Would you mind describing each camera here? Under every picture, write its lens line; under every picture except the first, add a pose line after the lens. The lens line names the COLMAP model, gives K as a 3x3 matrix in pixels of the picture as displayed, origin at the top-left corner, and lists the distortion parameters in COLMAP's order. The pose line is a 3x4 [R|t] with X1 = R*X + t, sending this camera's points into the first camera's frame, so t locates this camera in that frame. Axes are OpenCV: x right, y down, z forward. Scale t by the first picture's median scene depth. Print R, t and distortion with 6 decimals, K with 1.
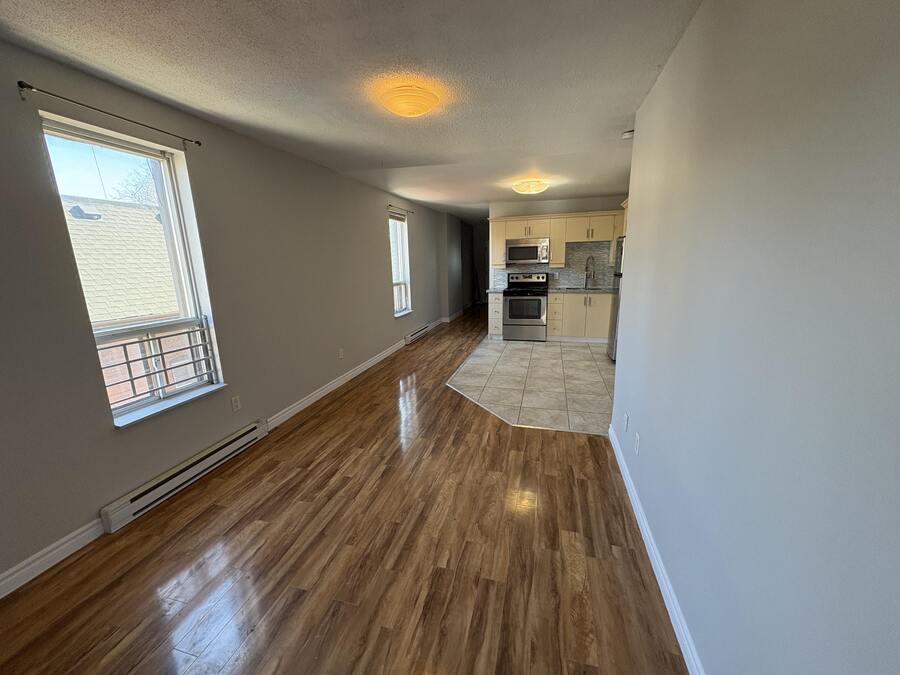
lens RADIAL K [[356.1, 0, 450.9], [0, 356.1, 338.7], [0, 0, 1]] dist [0.001927, -0.000316]
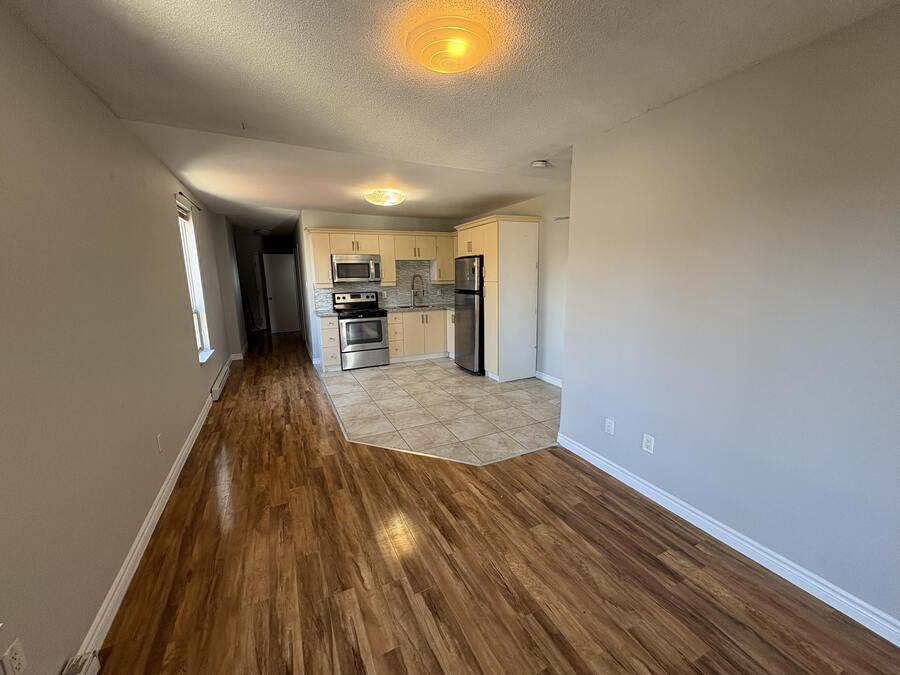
lens RADIAL K [[356.1, 0, 449.4], [0, 356.1, 338.1], [0, 0, 1]] dist [0.001927, -0.000316]
pose [[0.752060, -0.106096, 0.650499, -0.412814], [0.139066, 0.990283, 0.000736, -0.076069], [-0.644256, 0.089909, 0.759507, 0.352482]]
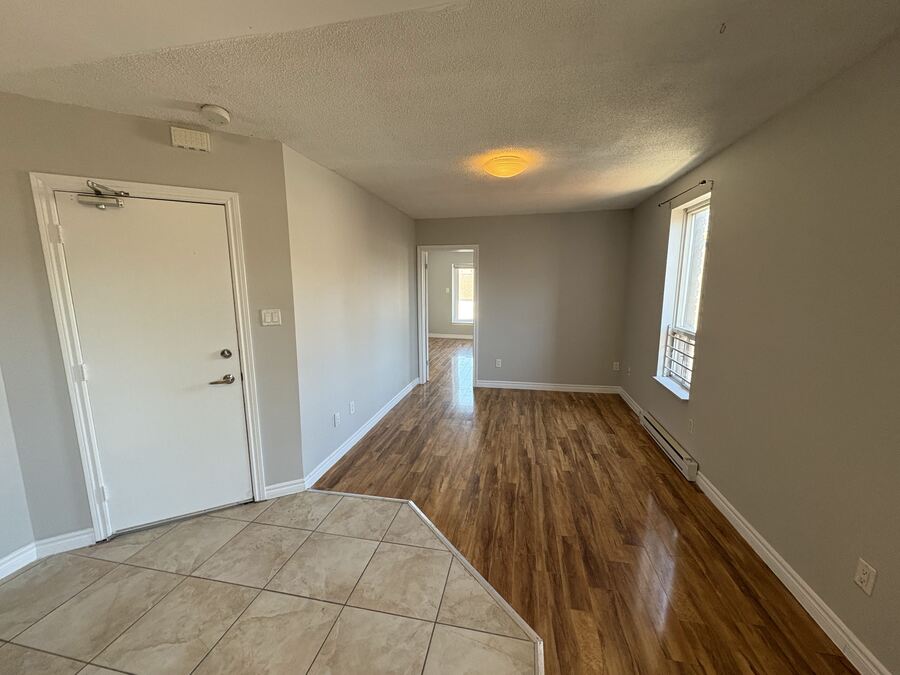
lens RADIAL K [[356.1, 0, 450.5], [0, 356.1, 338.2], [0, 0, 1]] dist [0.001927, -0.000316]
pose [[-0.997555, 0.034342, -0.060863, 0.115934], [0.009182, 0.927779, 0.373018, -0.381596], [0.069277, 0.371547, -0.925826, 1.578019]]
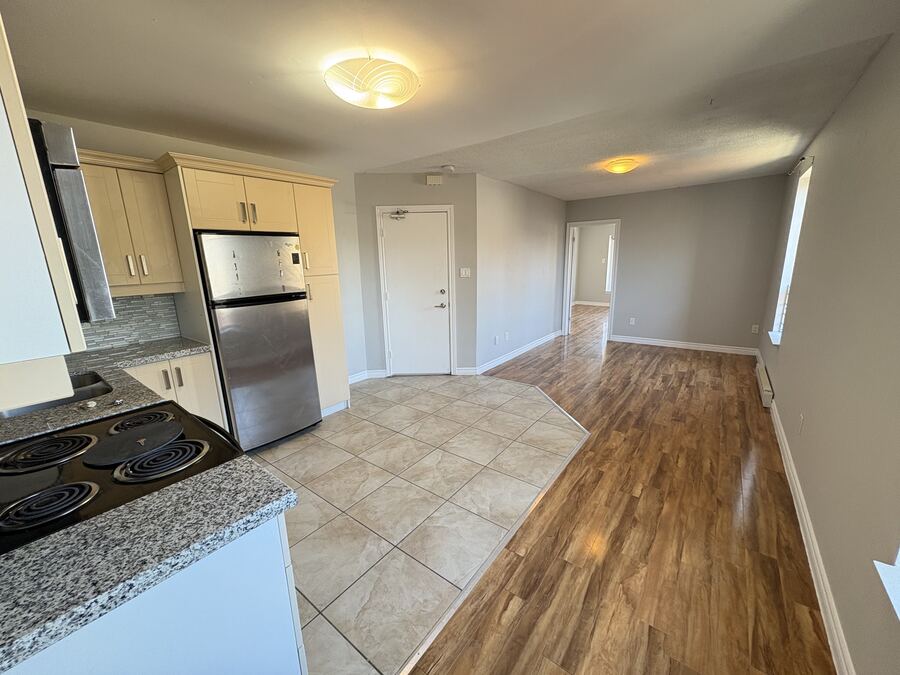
lens RADIAL K [[356.1, 0, 450.9], [0, 356.1, 338.2], [0, 0, 1]] dist [0.001927, -0.000316]
pose [[-0.925585, -0.039809, 0.376440, -0.021550], [0.125783, 0.905604, 0.405042, -0.473870], [-0.357030, 0.422251, -0.833207, 2.086082]]
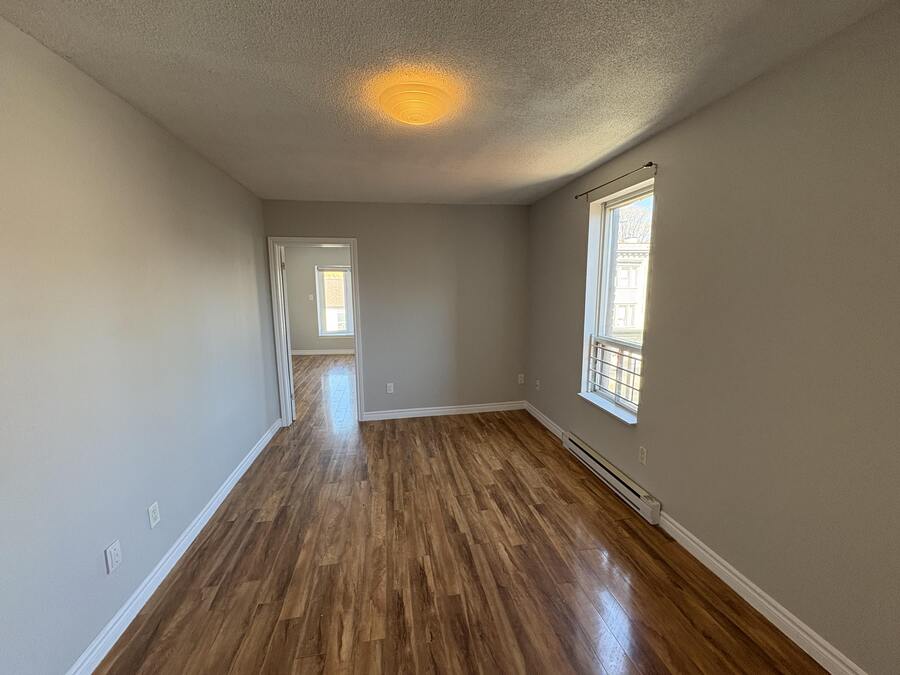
lens RADIAL K [[356.1, 0, 449.3], [0, 356.1, 338.1], [0, 0, 1]] dist [0.001927, -0.000316]
pose [[-0.905251, 0.089298, -0.415387, 0.129538], [-0.067355, 0.935139, 0.347819, -0.304807], [0.419504, 0.342841, -0.840521, 1.252710]]
